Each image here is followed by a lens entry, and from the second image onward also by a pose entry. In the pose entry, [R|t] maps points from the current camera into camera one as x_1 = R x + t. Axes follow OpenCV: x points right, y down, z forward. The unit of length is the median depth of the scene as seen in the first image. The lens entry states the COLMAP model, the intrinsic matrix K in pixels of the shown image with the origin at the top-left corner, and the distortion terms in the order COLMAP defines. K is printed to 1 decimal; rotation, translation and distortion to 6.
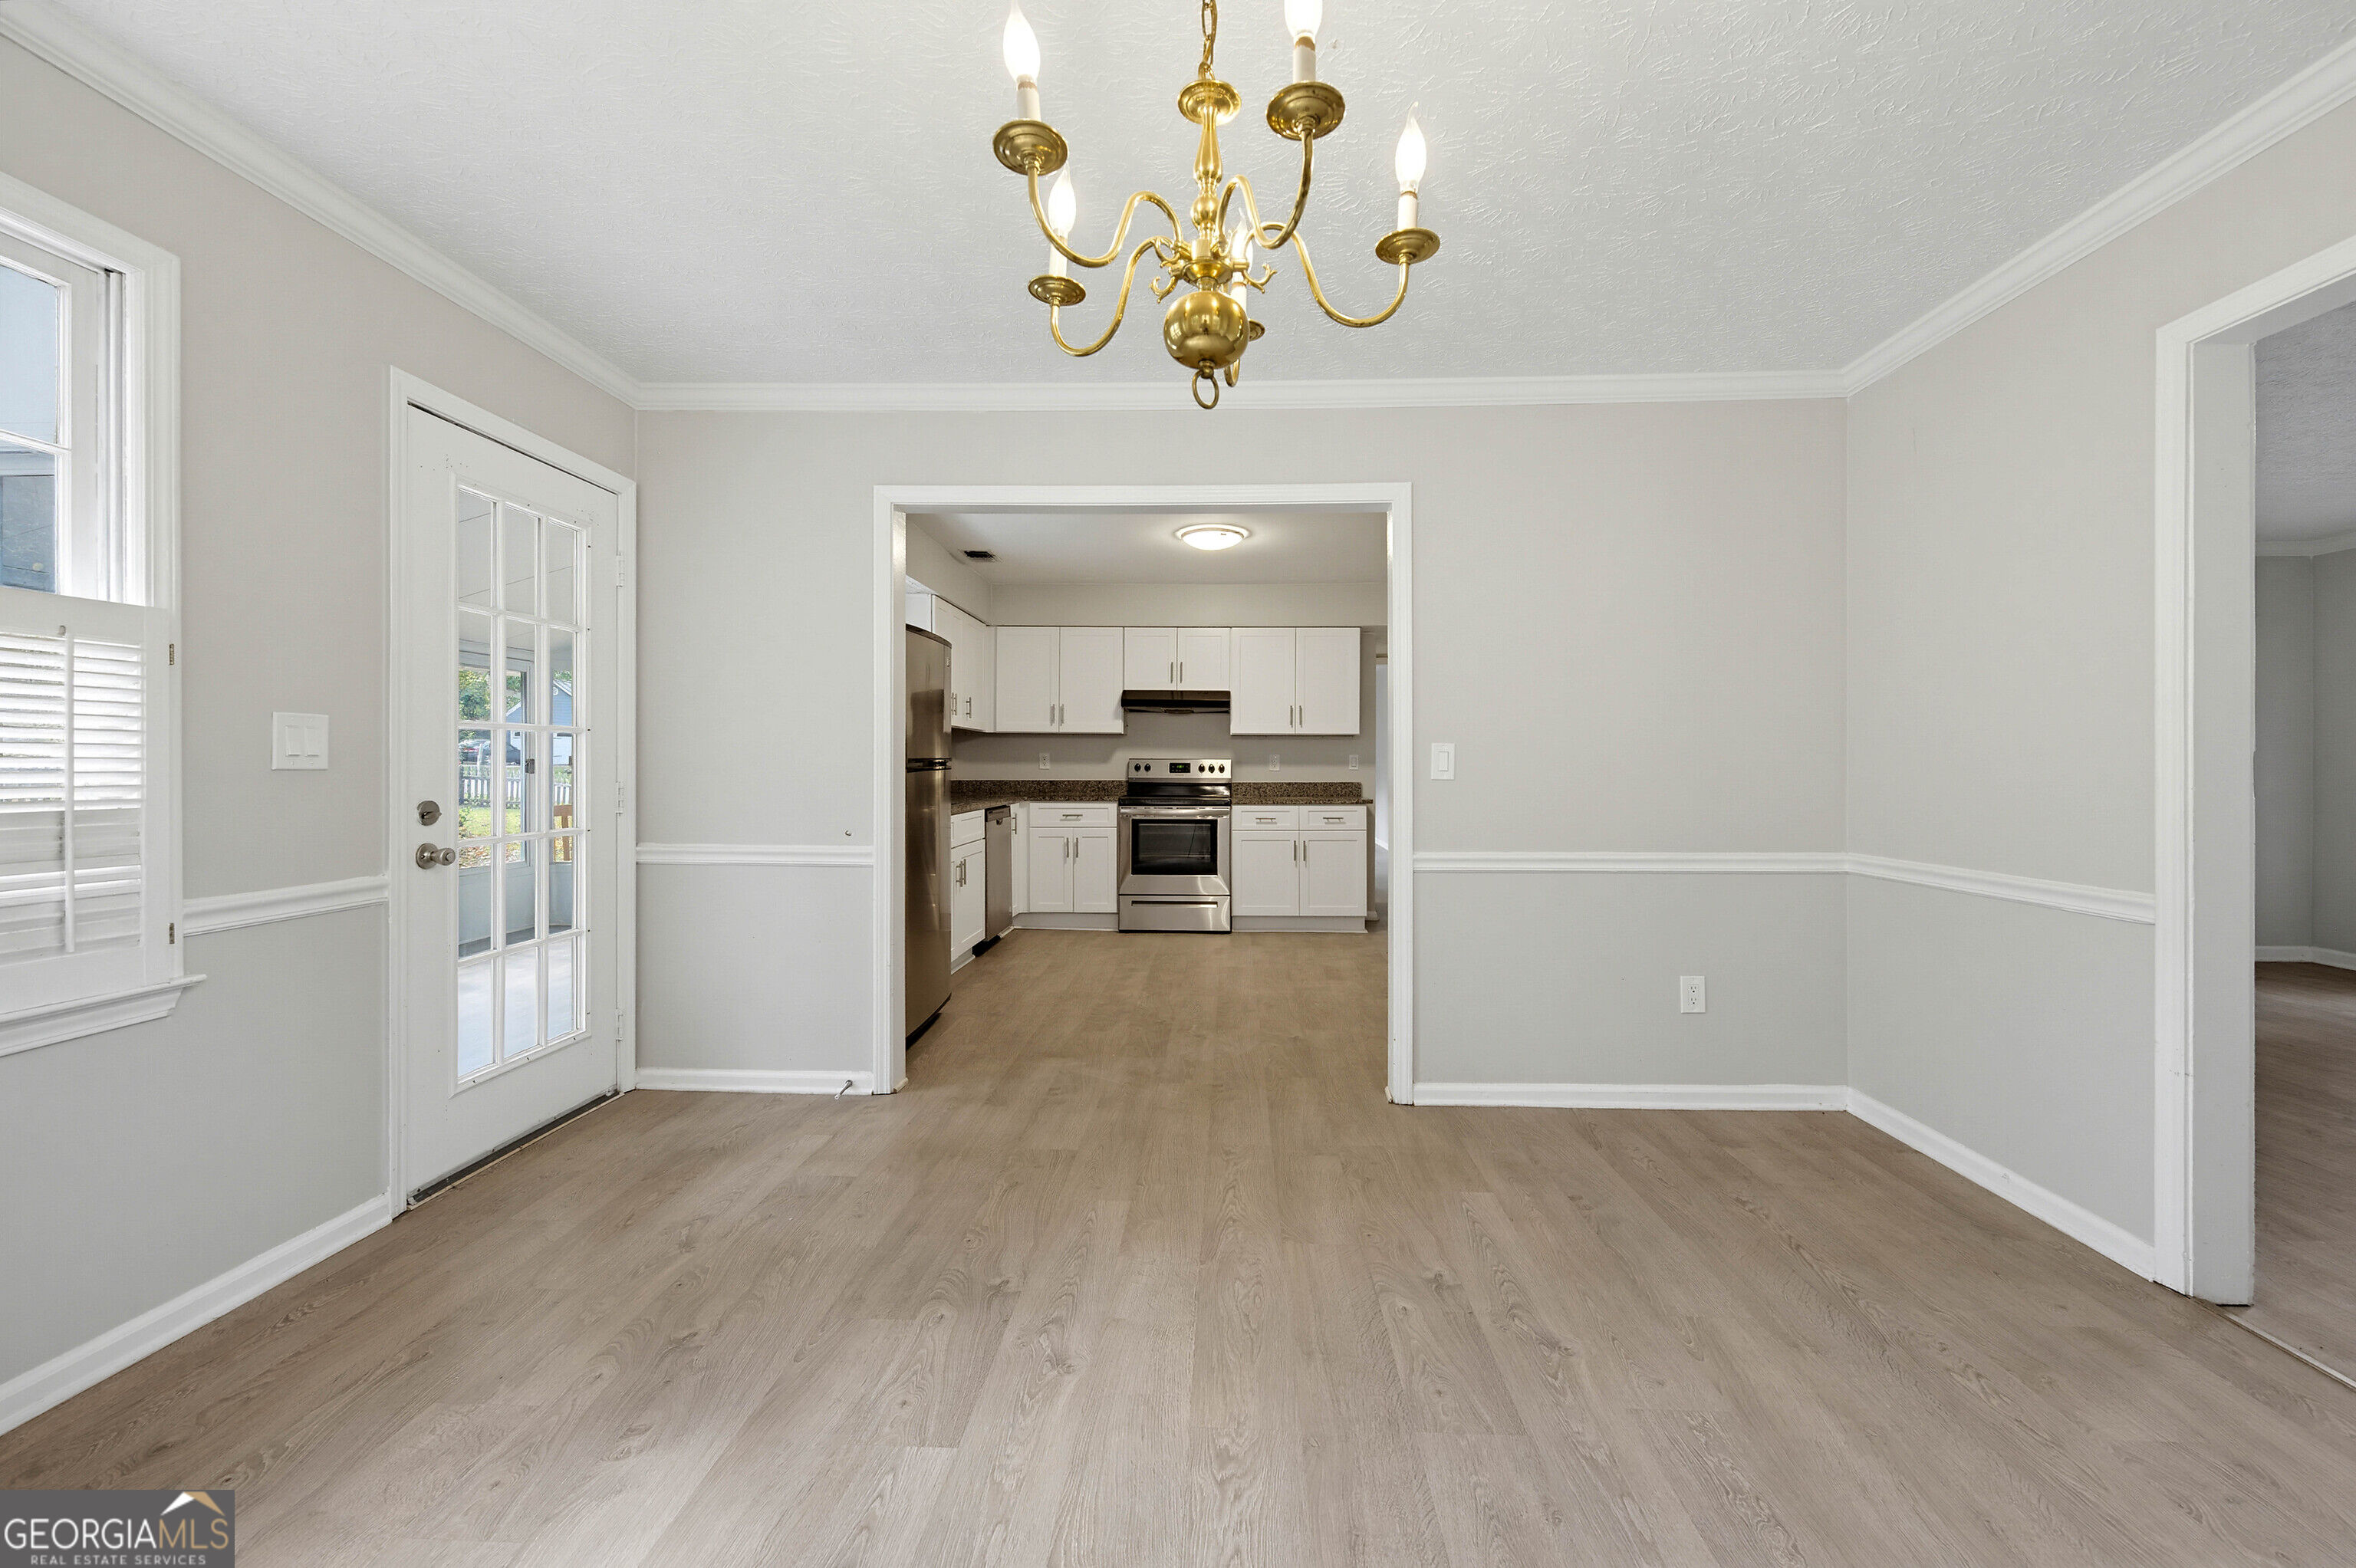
lens RADIAL K [[927.5, 0, 1199.5], [0, 927.5, 768.6], [0, 0, 1]] dist [0.003976, -0.001859]
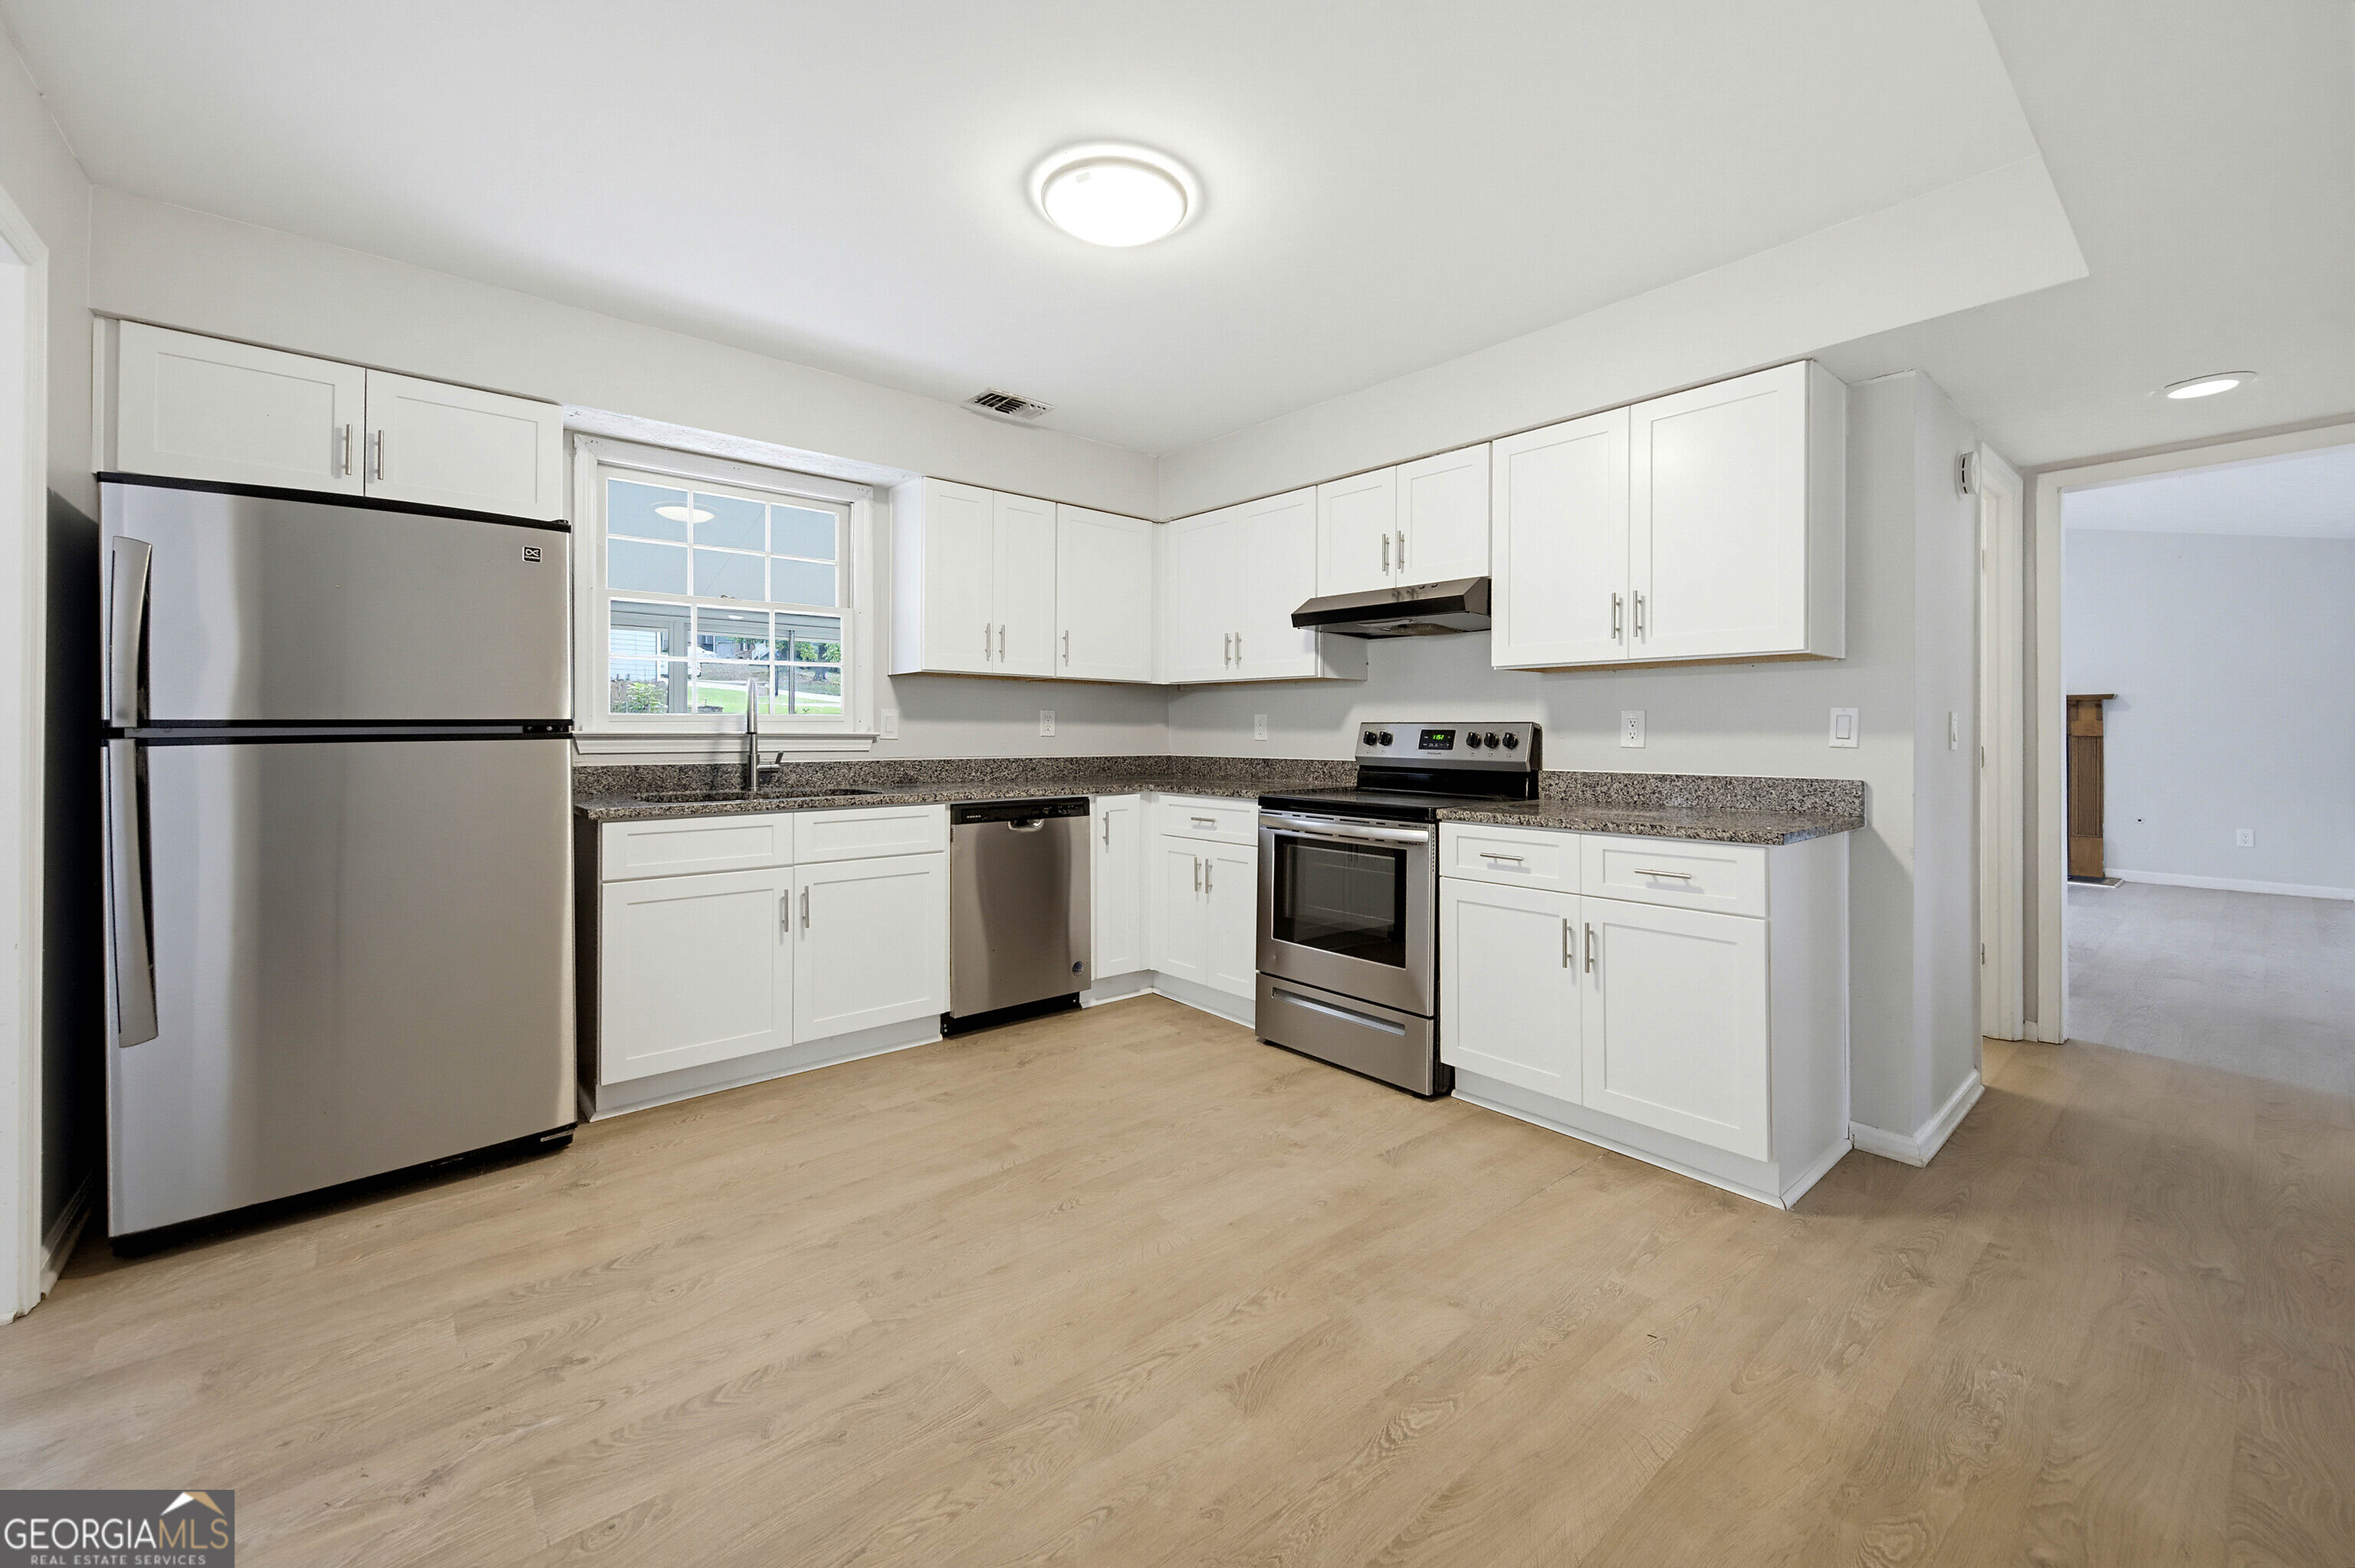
lens RADIAL K [[927.0, 0, 1188.3], [0, 927.0, 735.0], [0, 0, 1]] dist [0.003976, -0.001859]
pose [[0.680764, 0.002437, -0.732499, 0.585977], [-0.004546, 0.999989, -0.000897, -0.004282], [0.732488, 0.003941, 0.680768, 1.219619]]
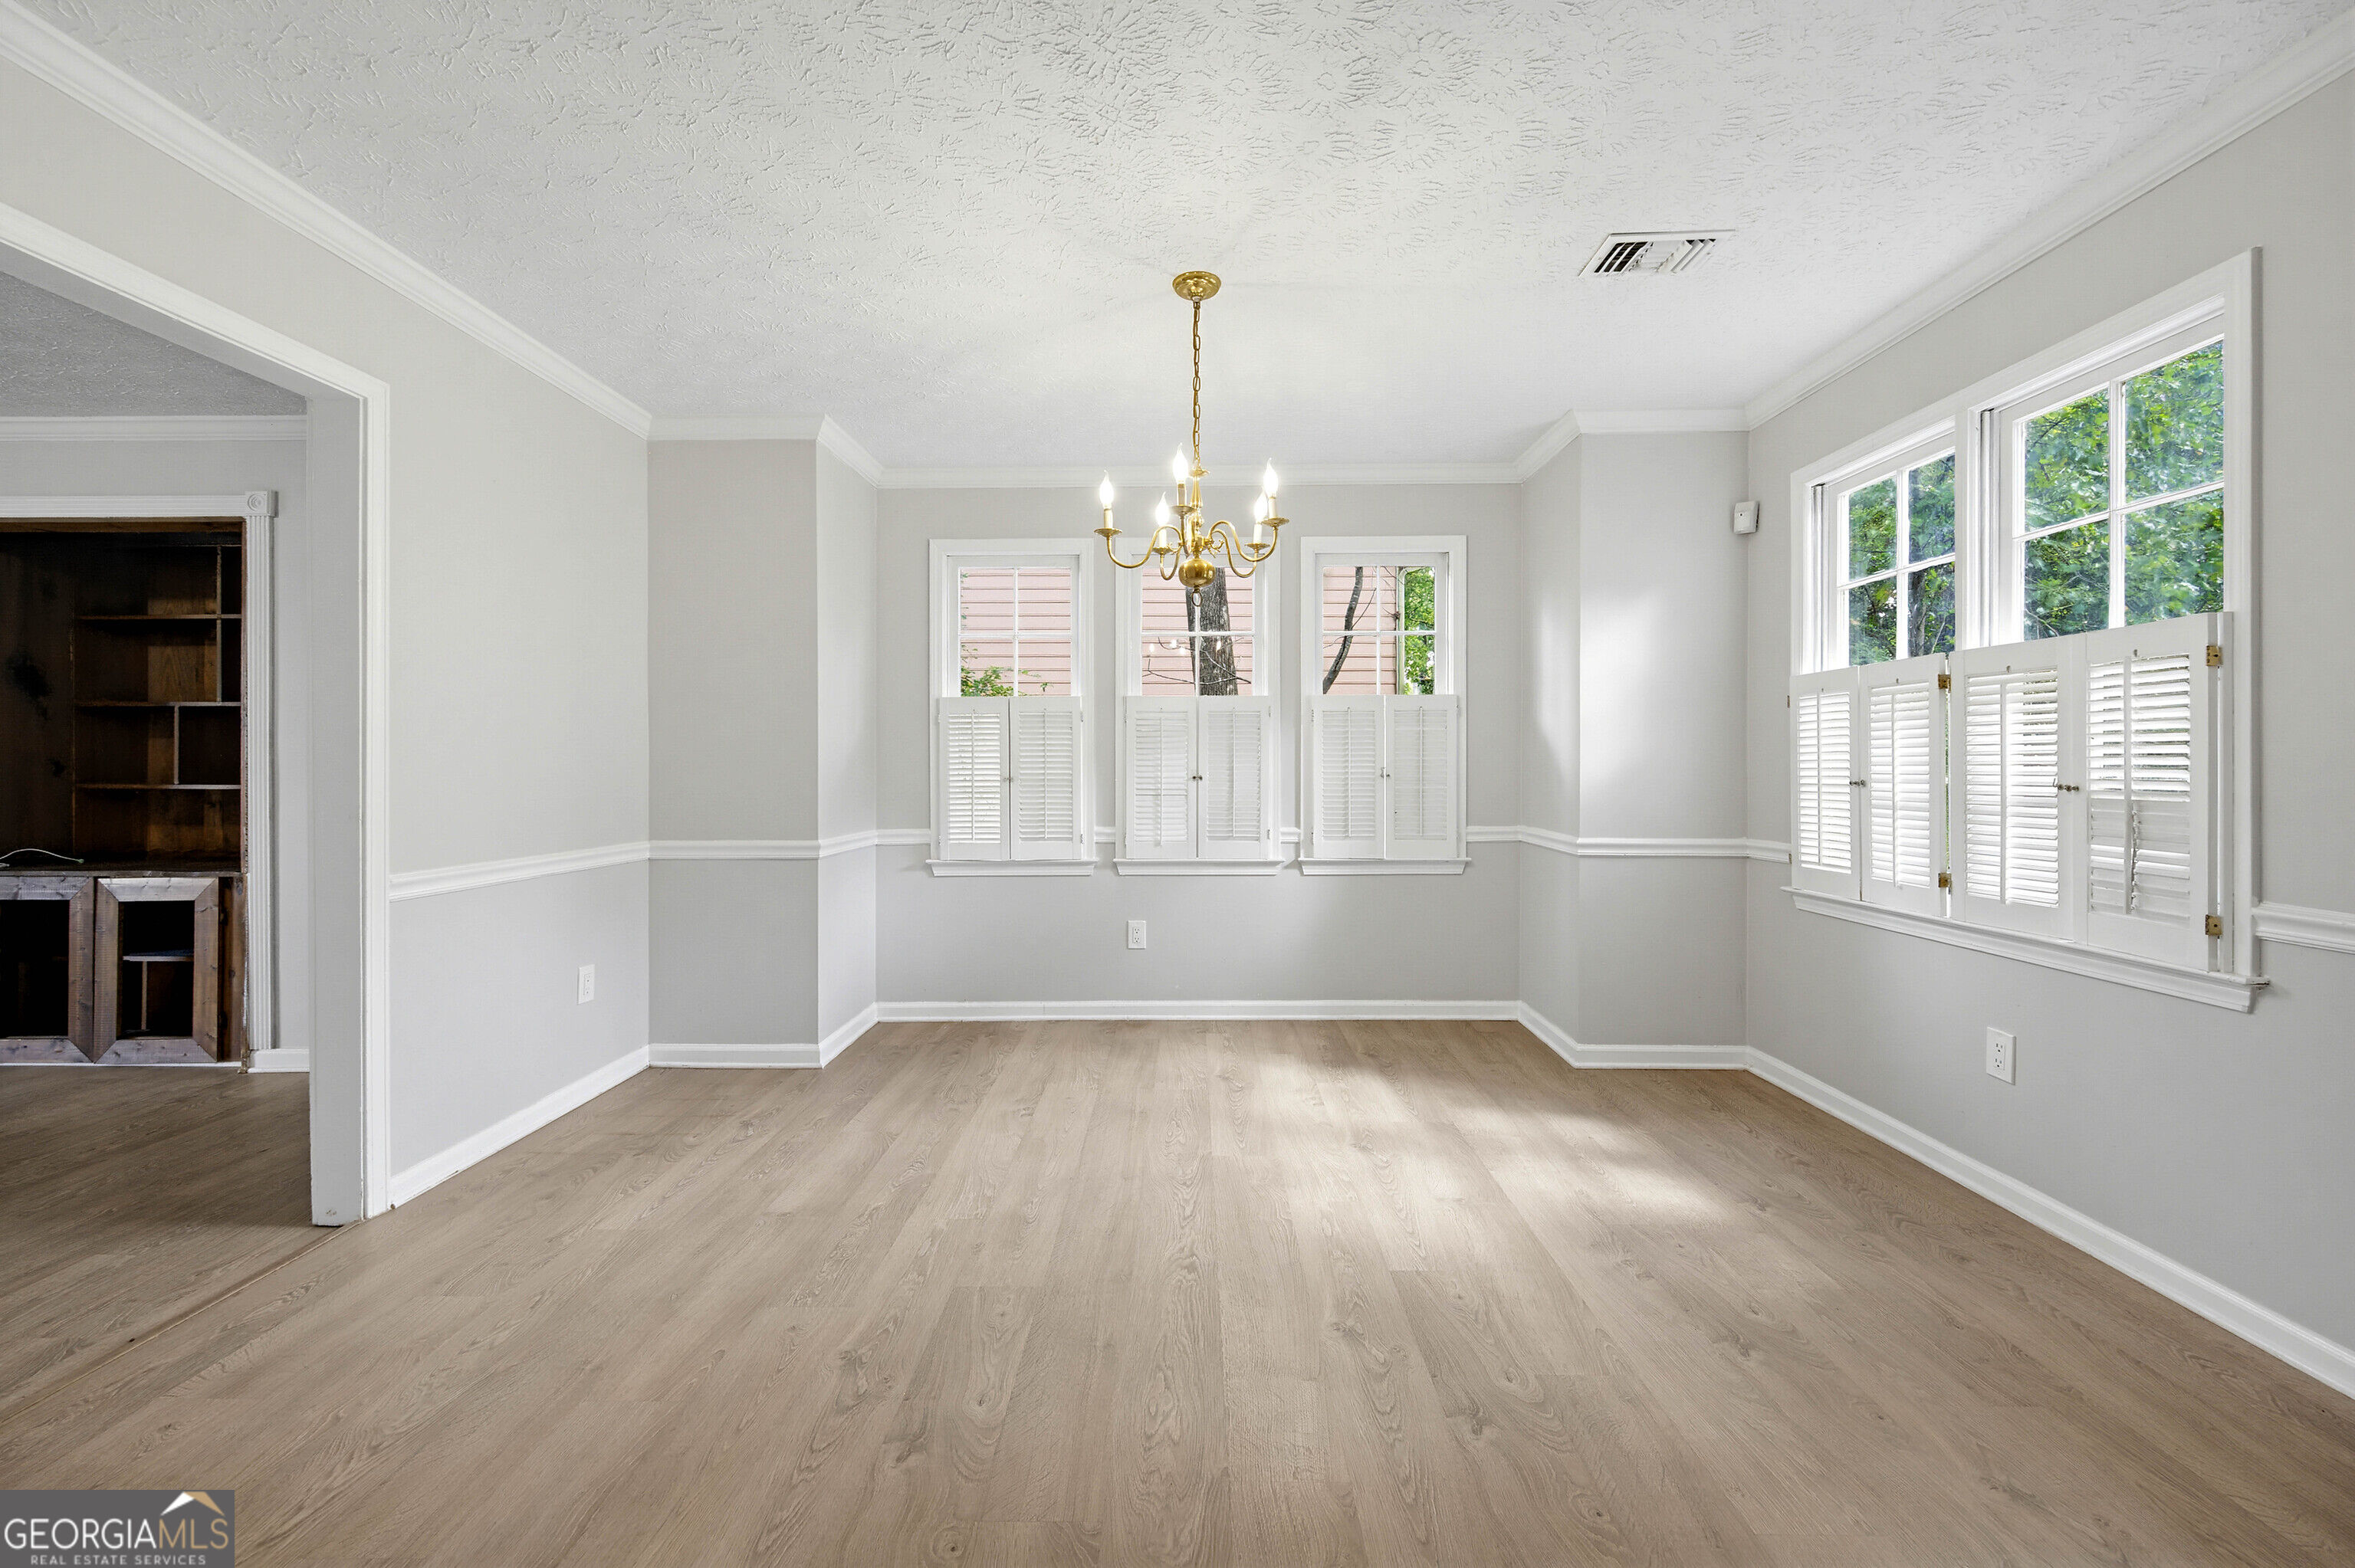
lens RADIAL K [[927.0, 0, 1171.4], [0, 927.0, 767.9], [0, 0, 1]] dist [0.003976, -0.001859]
pose [[-0.999854, 0.000313, -0.017109, 0.038238], [0.000189, 0.999974, 0.007262, -0.003032], [0.017110, 0.007258, -0.999827, 1.160261]]
